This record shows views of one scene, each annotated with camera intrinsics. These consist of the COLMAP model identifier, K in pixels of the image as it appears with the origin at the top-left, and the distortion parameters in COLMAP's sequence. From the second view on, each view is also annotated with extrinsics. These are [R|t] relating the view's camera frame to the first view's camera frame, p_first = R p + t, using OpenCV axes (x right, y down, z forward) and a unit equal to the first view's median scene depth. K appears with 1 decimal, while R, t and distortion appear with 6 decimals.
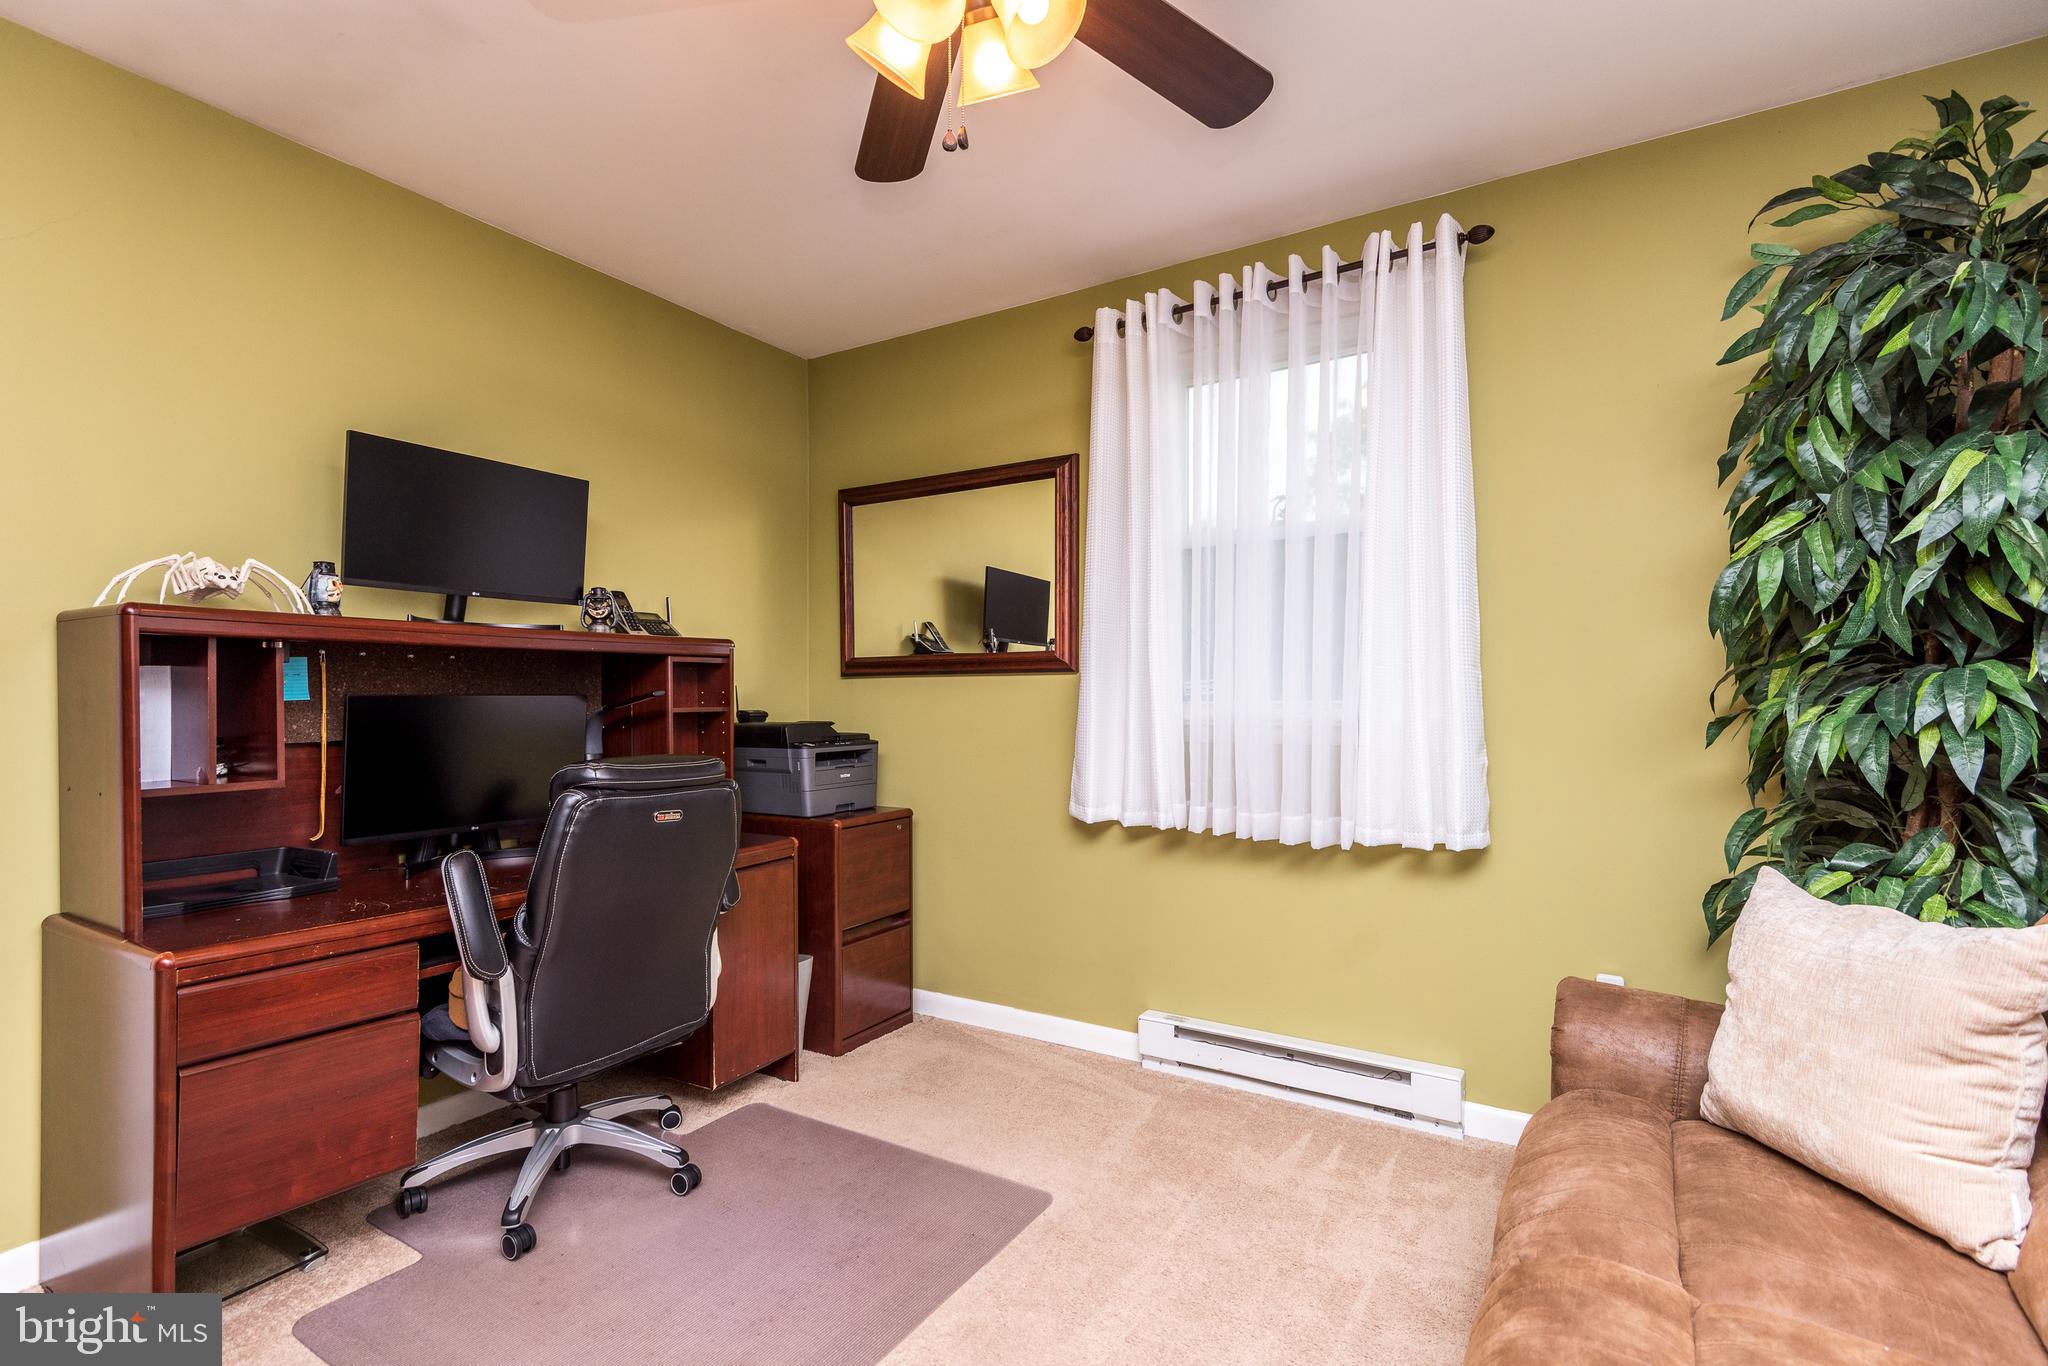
lens RADIAL K [[924.5, 0, 1021.2], [0, 924.5, 698.9], [0, 0, 1]] dist [-0.003409, -0.003925]
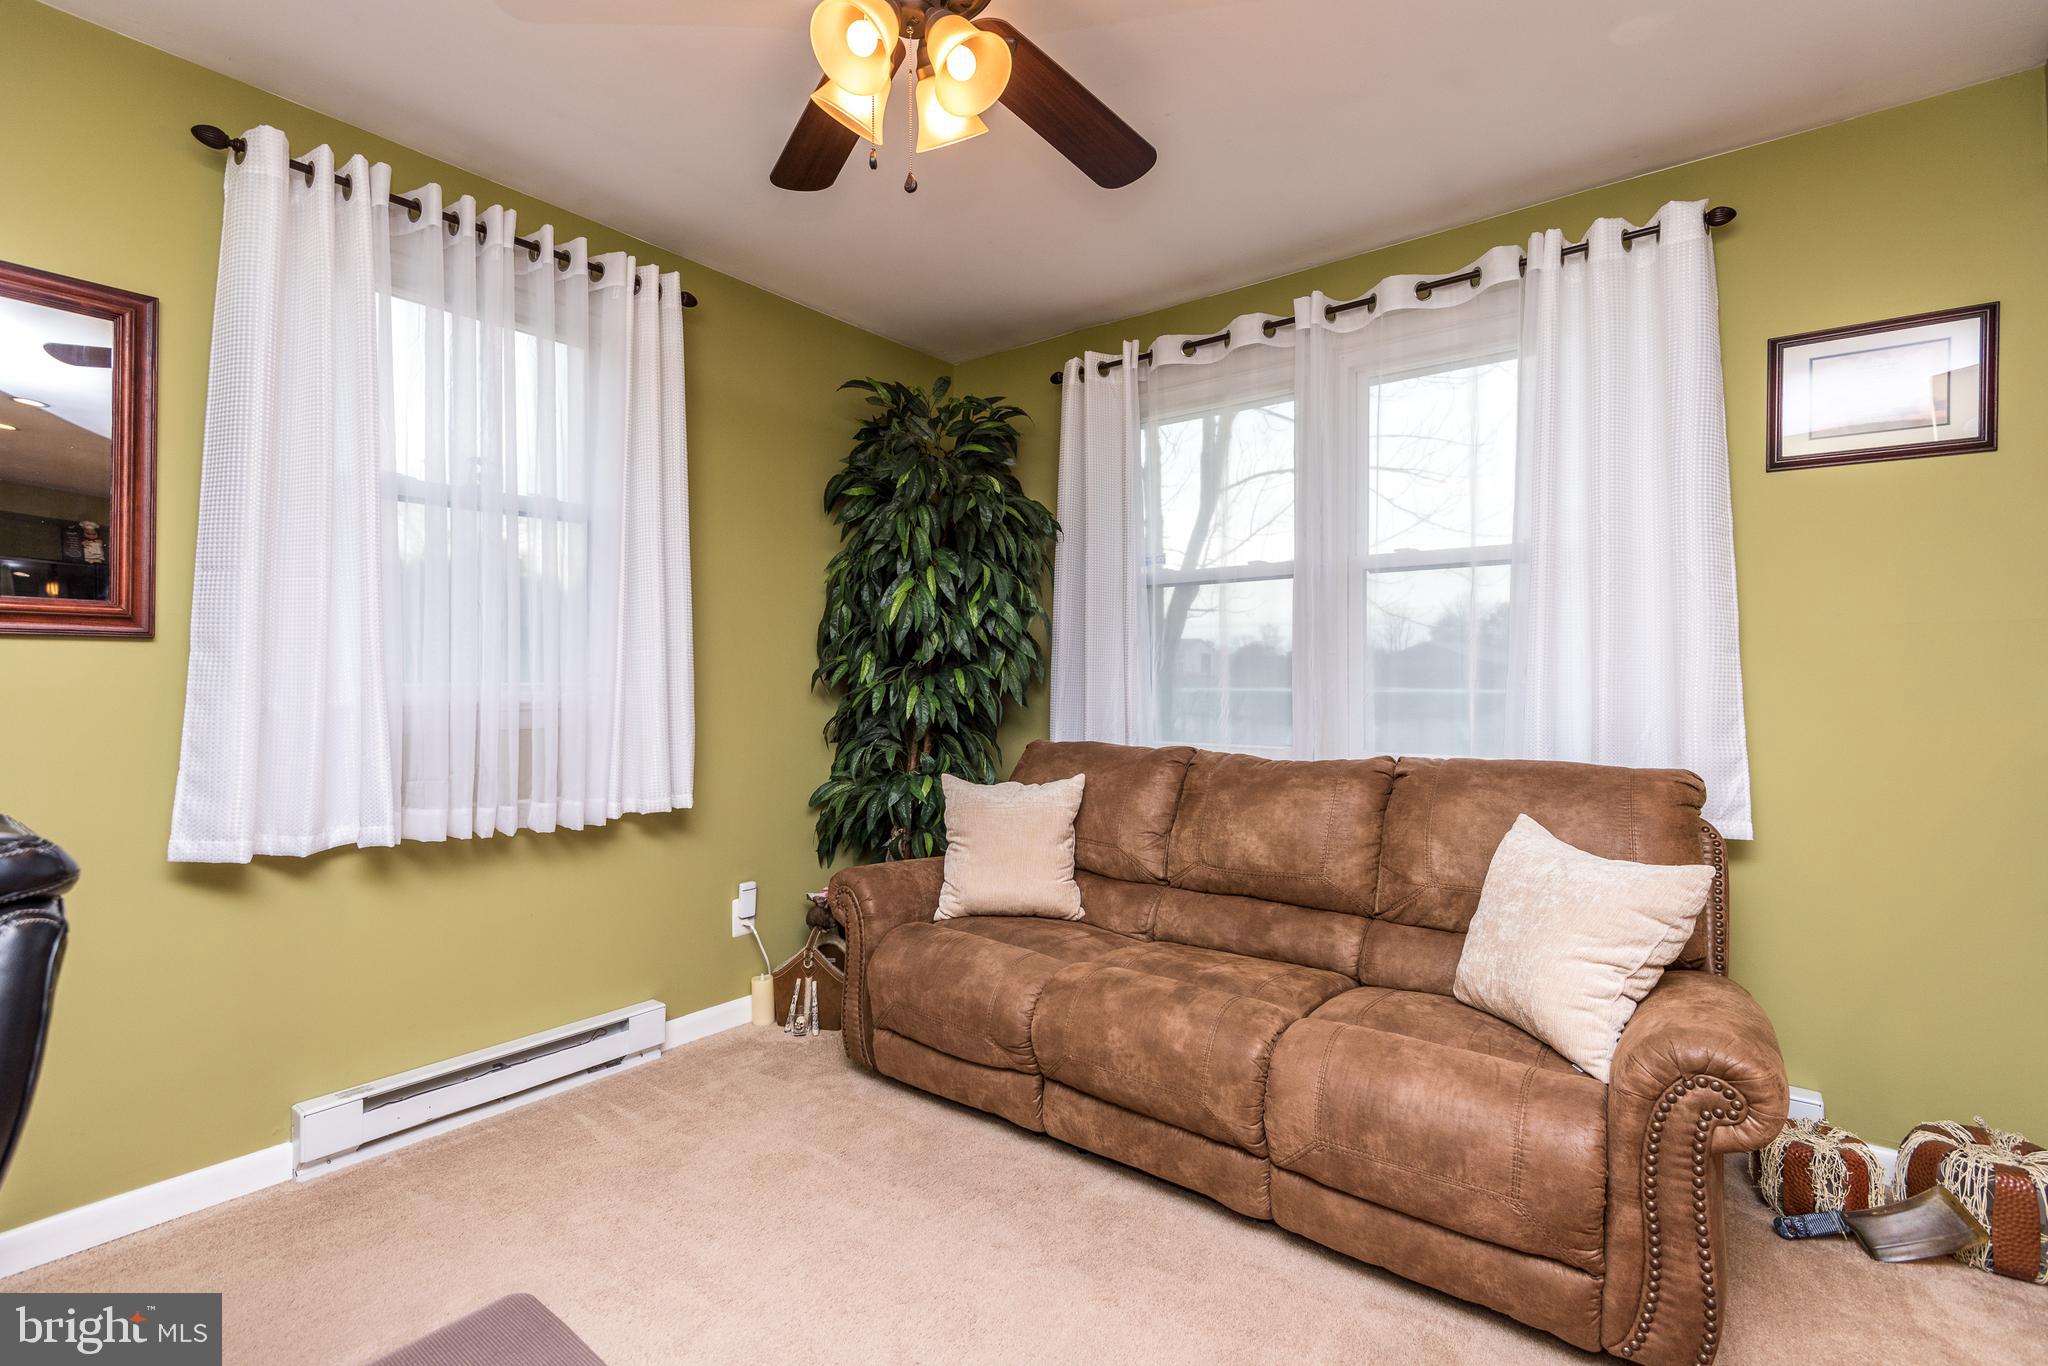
lens RADIAL K [[924.5, 0, 1058.3], [0, 924.5, 676.8], [0, 0, 1]] dist [-0.003409, -0.003925]
pose [[0.071825, 0.001920, 0.997415, -0.622176], [-0.008706, 0.999961, -0.001298, -0.010315], [-0.997379, -0.008590, 0.071839, 0.388327]]
